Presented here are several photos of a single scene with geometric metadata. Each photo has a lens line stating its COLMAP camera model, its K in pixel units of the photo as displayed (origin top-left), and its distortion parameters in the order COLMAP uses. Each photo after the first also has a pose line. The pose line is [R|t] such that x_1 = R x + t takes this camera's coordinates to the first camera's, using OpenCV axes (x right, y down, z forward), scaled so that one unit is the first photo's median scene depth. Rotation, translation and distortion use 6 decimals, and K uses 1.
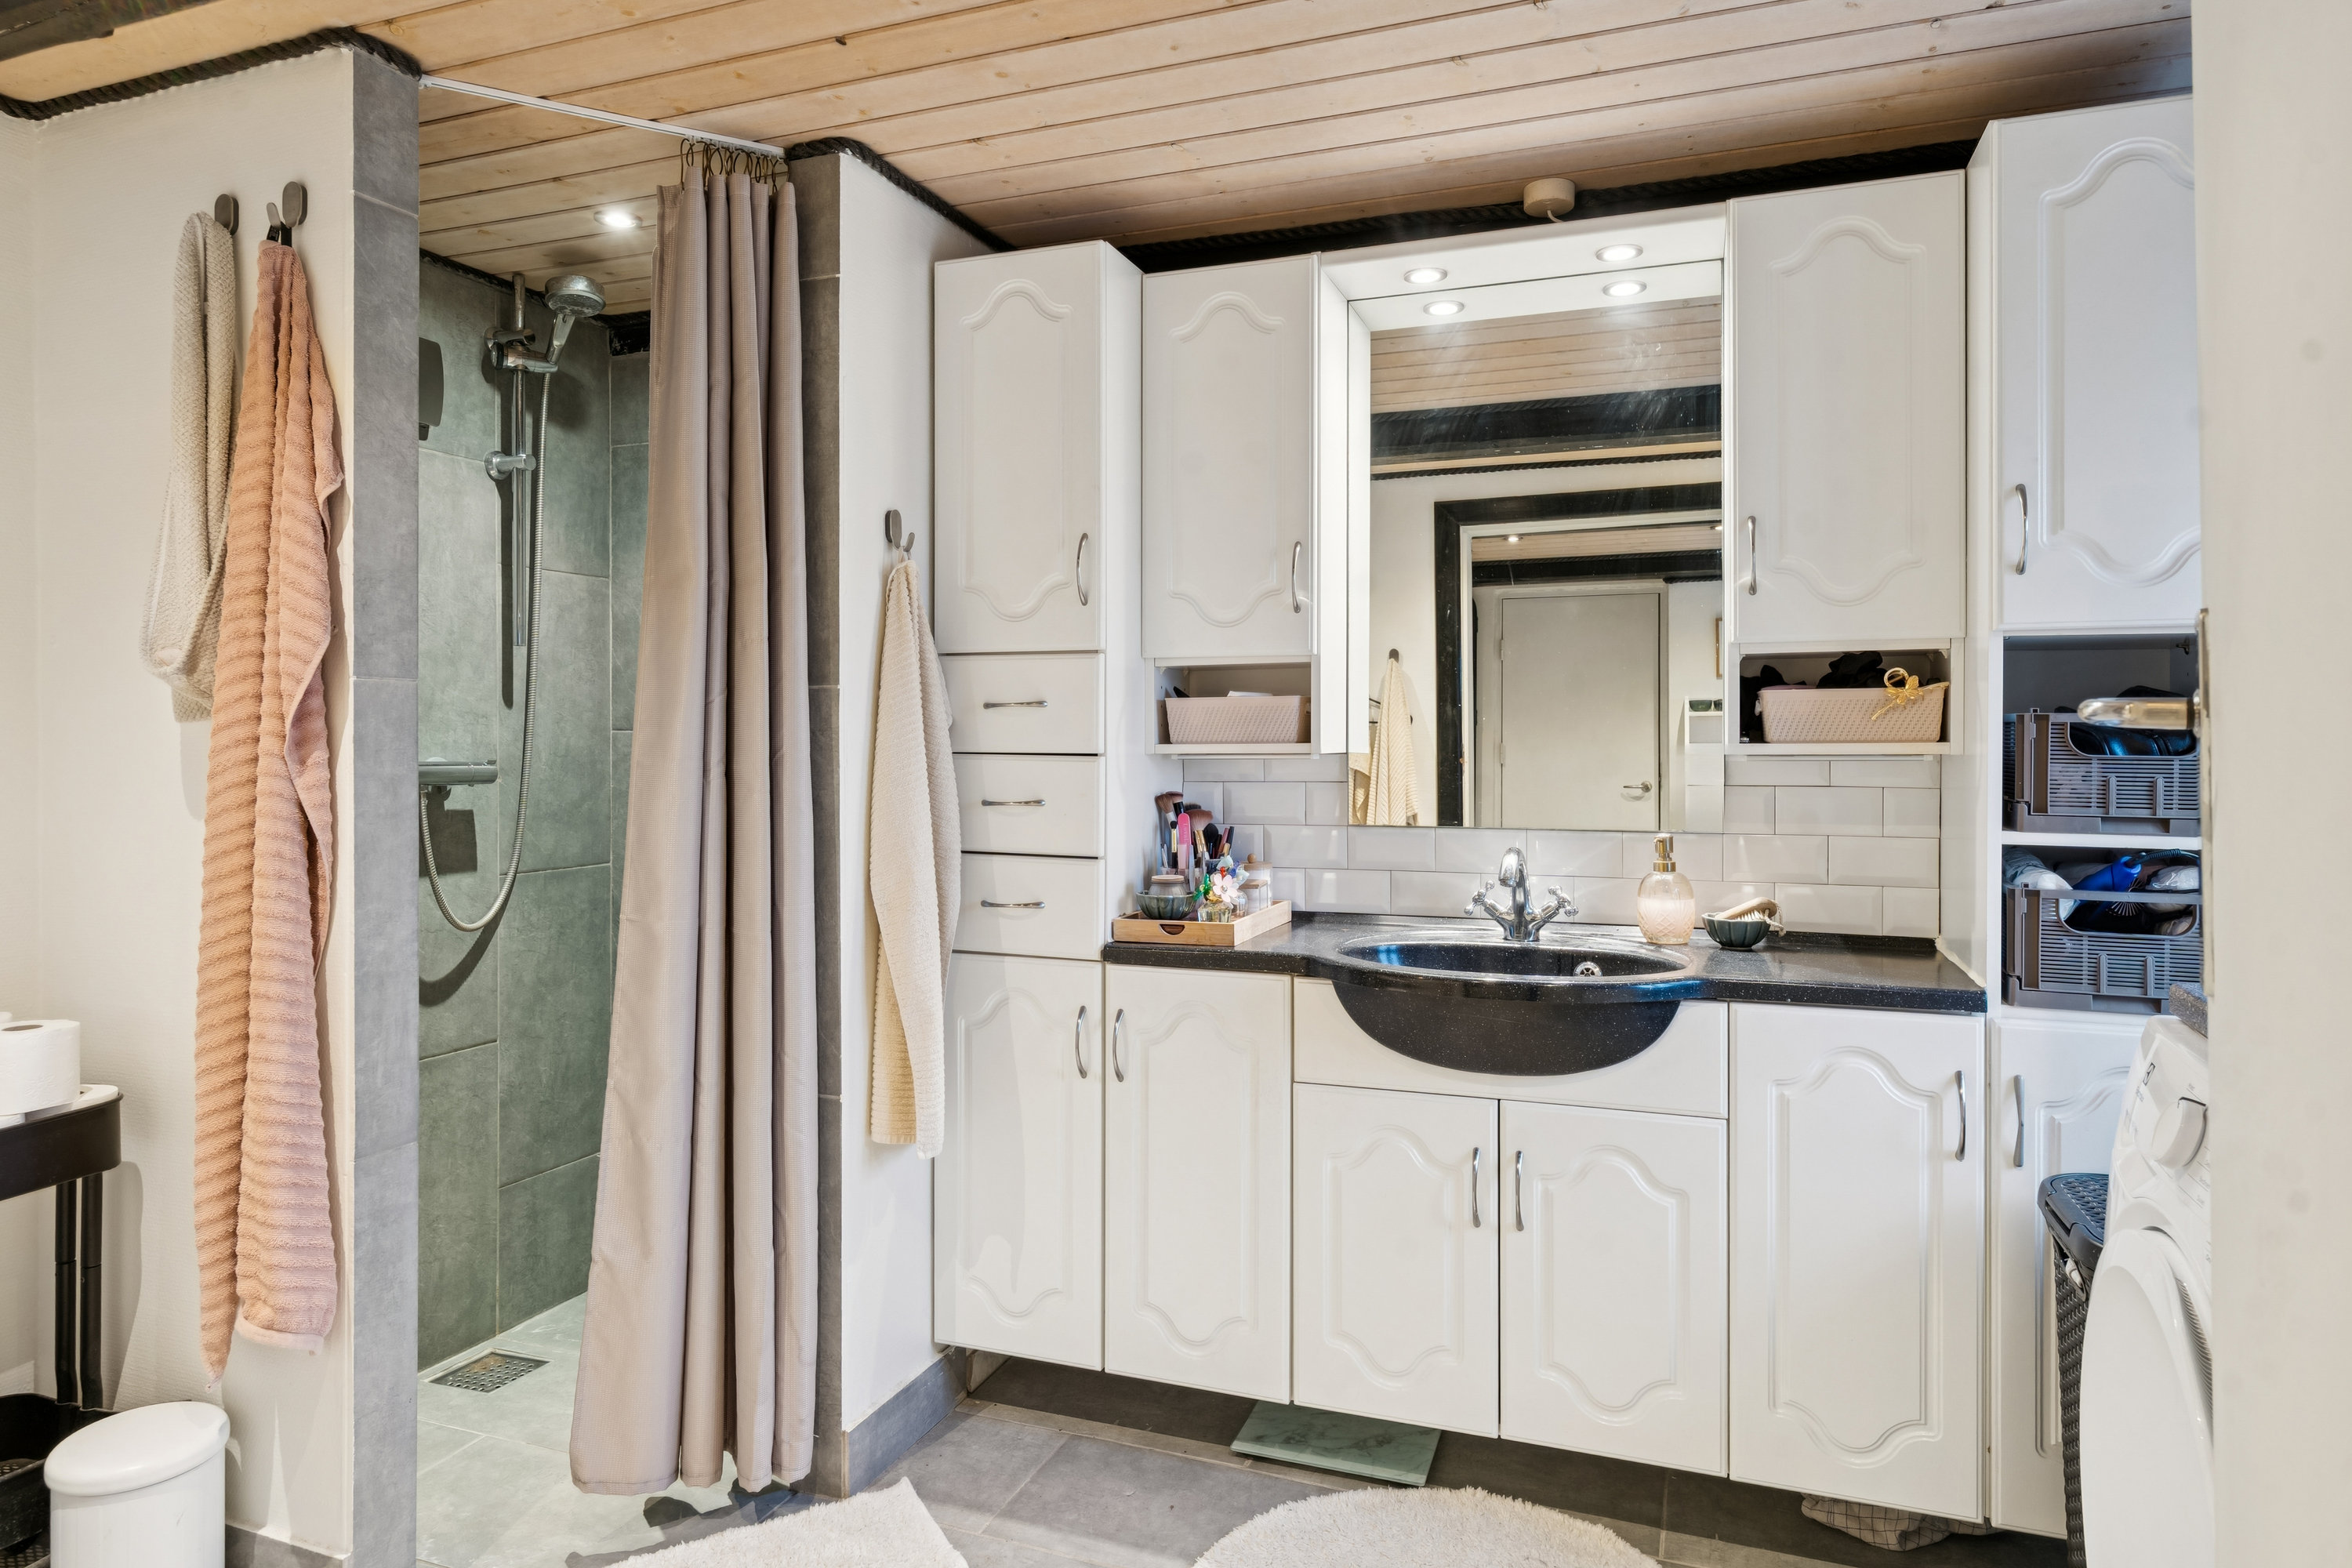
lens RADIAL K [[1070.2, 0, 1176.6], [0, 1070.2, 782.0], [0, 0, 1]] dist [0.010223, 0.000293]
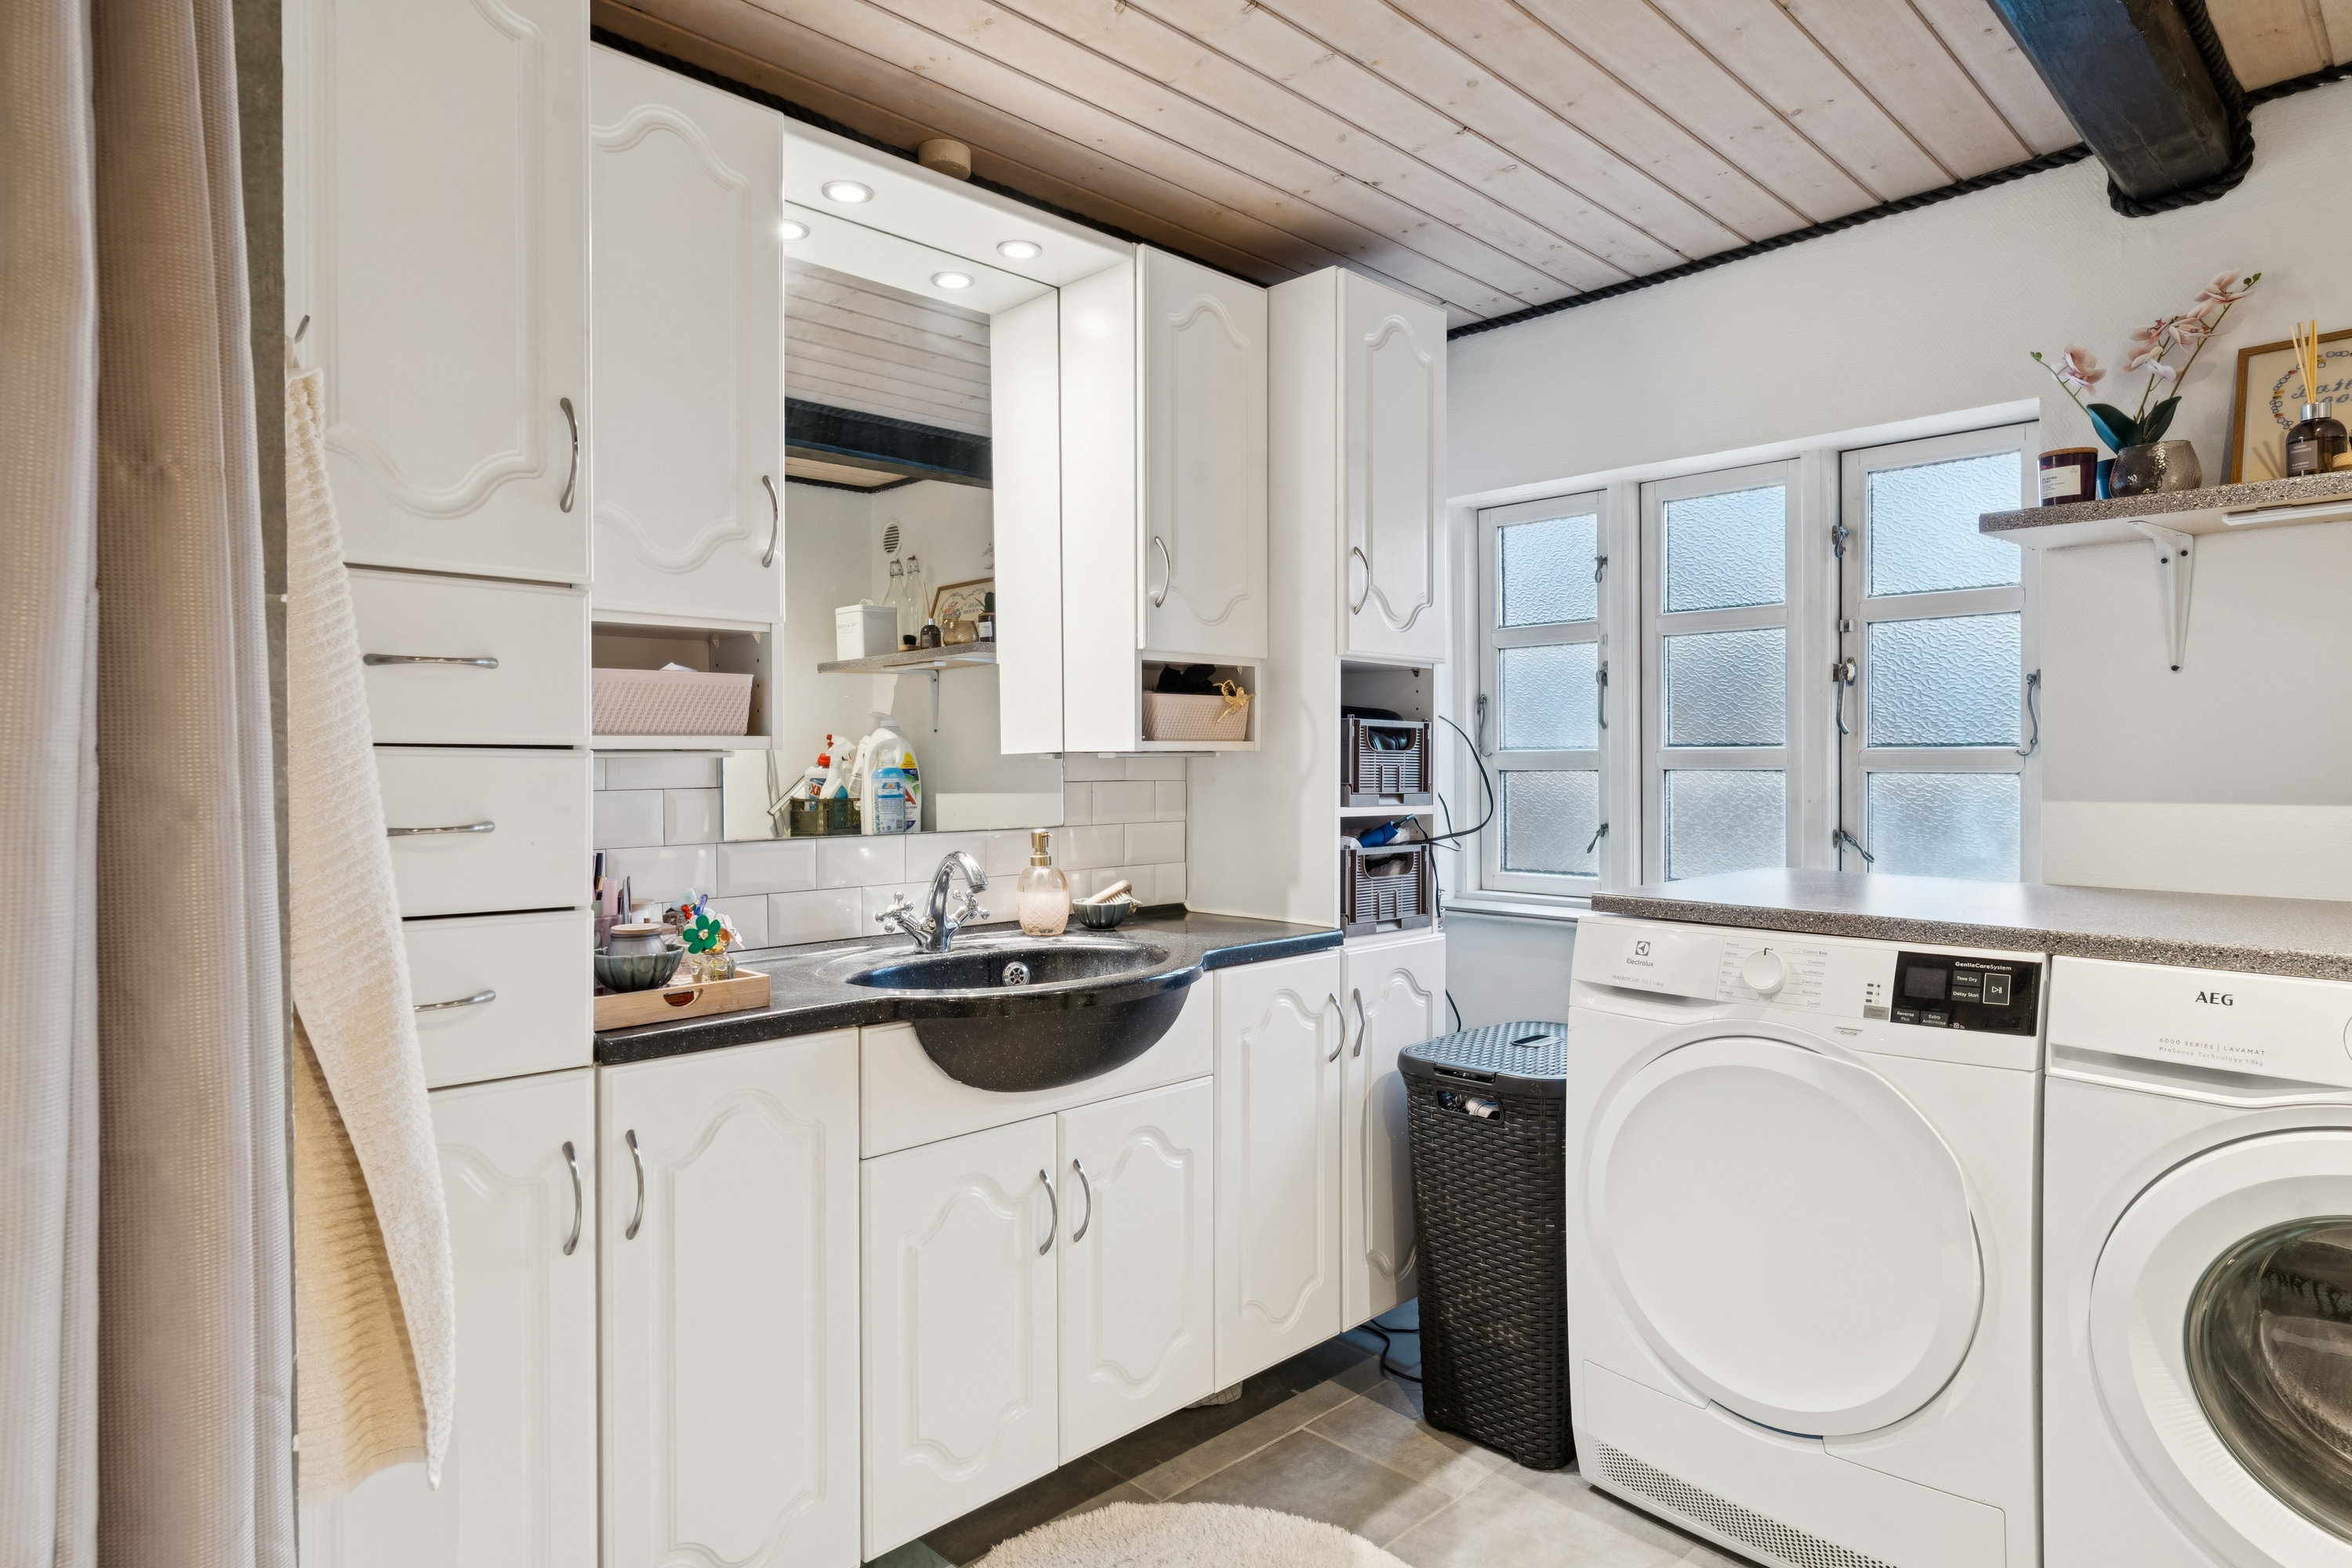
lens RADIAL K [[1301.9, 0, 1175.0], [0, 1301.9, 784.0], [0, 0, 1]] dist [0.000301, -0.000340]
pose [[0.503320, -0.023473, 0.863781, -0.577813], [0.020872, 0.999670, 0.015003, -0.010178], [-0.863848, 0.010478, 0.503644, 0.287324]]
